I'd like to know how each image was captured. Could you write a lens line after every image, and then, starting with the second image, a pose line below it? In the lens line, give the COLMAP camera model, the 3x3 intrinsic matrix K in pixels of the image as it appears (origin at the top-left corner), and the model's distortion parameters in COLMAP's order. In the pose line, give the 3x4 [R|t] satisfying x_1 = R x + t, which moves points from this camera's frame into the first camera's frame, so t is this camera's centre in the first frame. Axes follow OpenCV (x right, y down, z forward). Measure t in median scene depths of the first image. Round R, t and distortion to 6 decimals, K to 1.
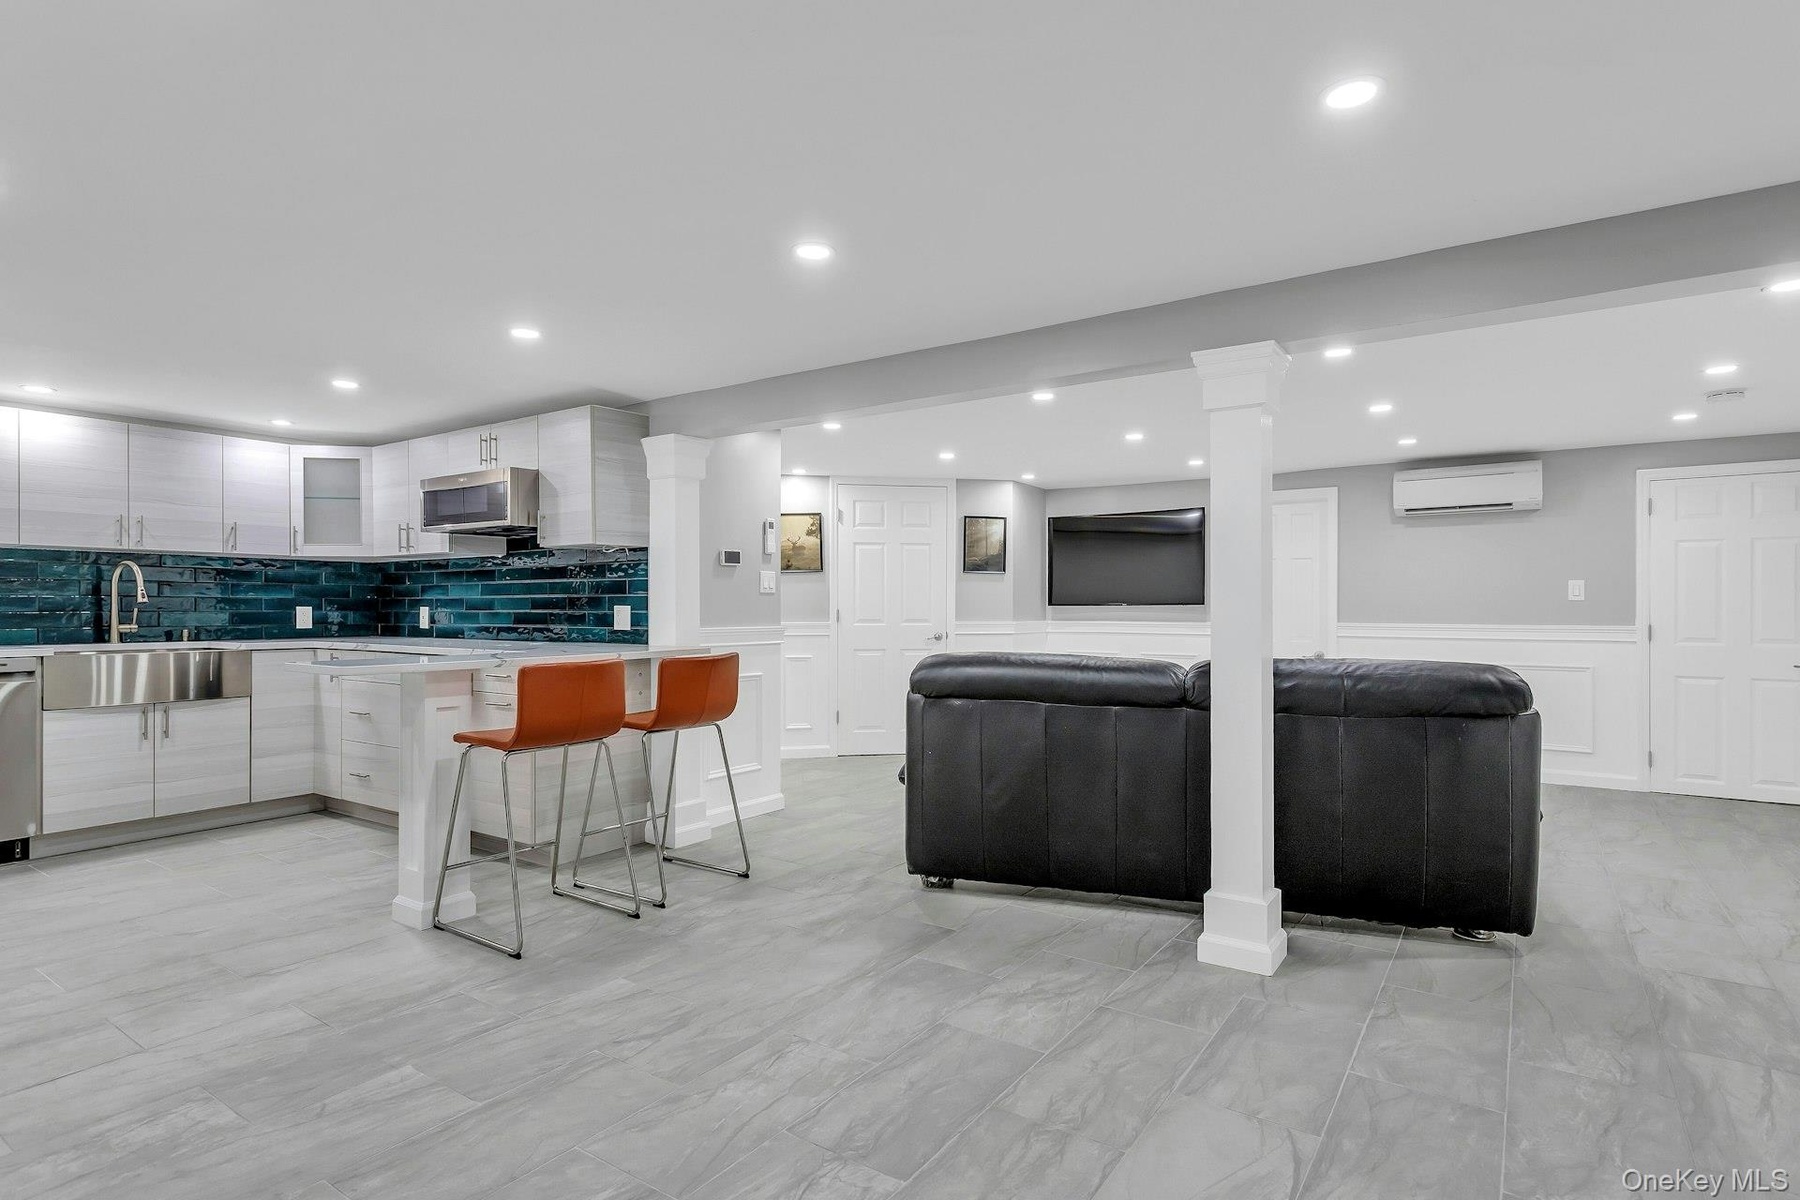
lens RADIAL K [[904.4, 0, 914.7], [0, 904.4, 607.8], [0, 0, 1]] dist [0.002188, 0.000270]
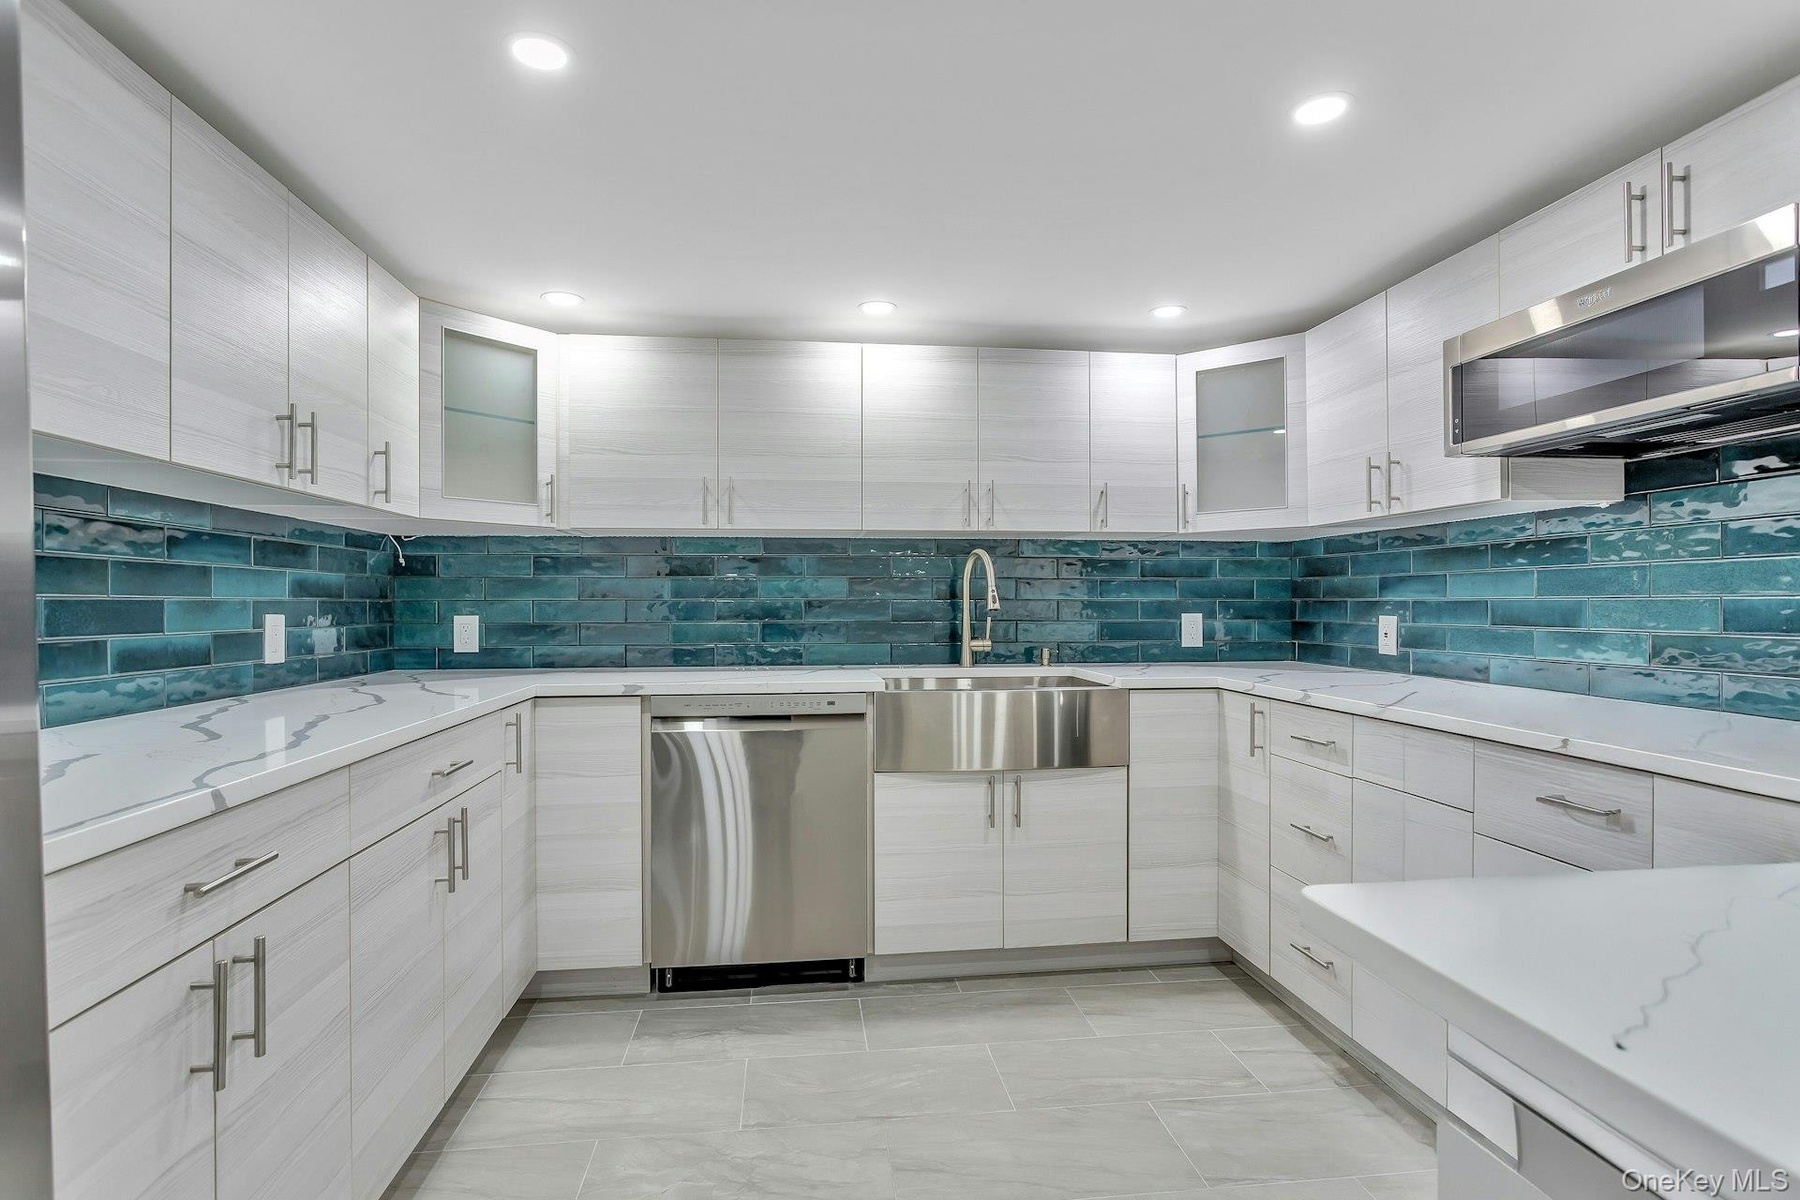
lens RADIAL K [[904.4, 0, 898.9], [0, 904.4, 602.2], [0, 0, 1]] dist [0.002188, 0.000270]
pose [[0.653633, -0.000278, -0.756812, -0.360231], [0.001068, 0.999999, 0.000555, -0.010968], [0.756811, -0.001171, 0.653633, 0.468959]]
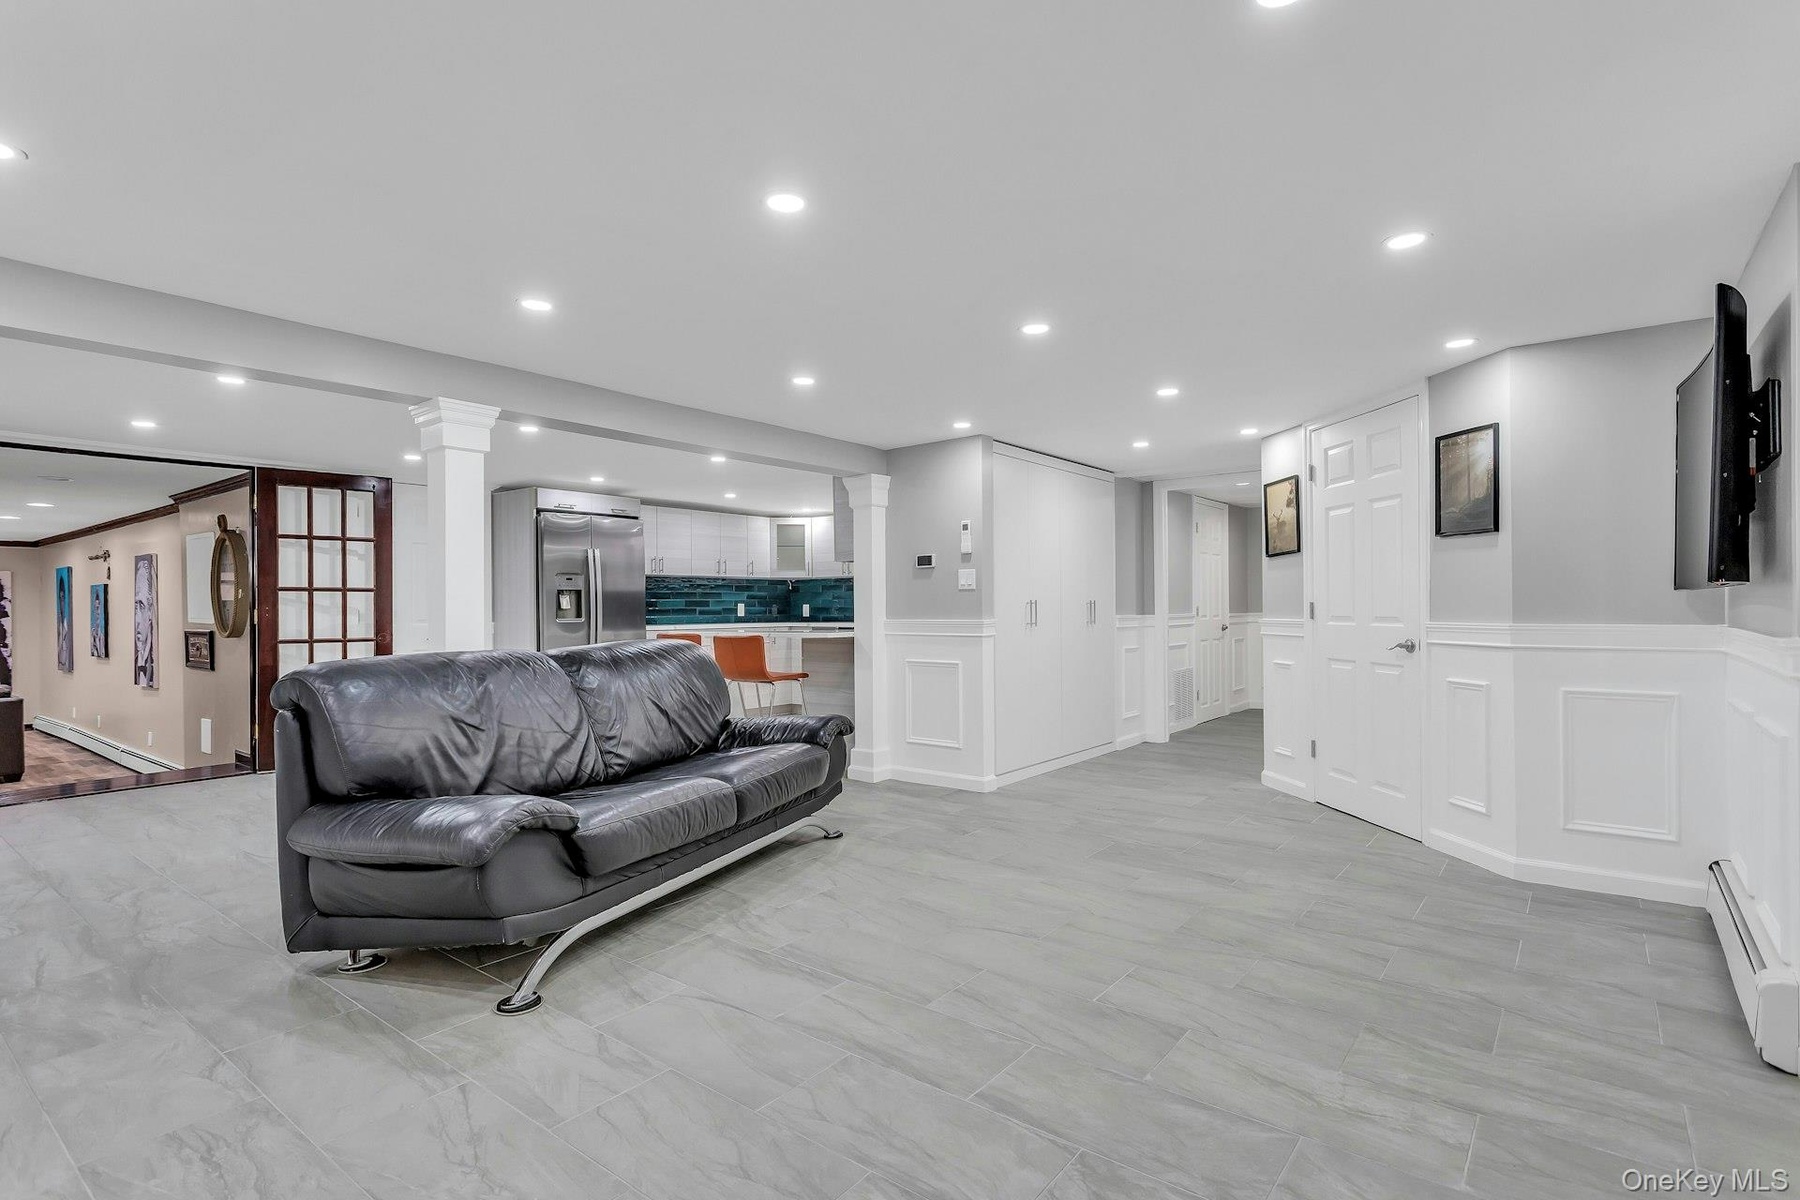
lens RADIAL K [[904.4, 0, 912.6], [0, 904.4, 607.8], [0, 0, 1]] dist [0.002188, 0.000270]
pose [[-0.069326, 0.001572, -0.997593, 0.944251], [0.007151, 0.999974, 0.001079, 0.004564], [0.997568, -0.007059, -0.069335, 1.029020]]
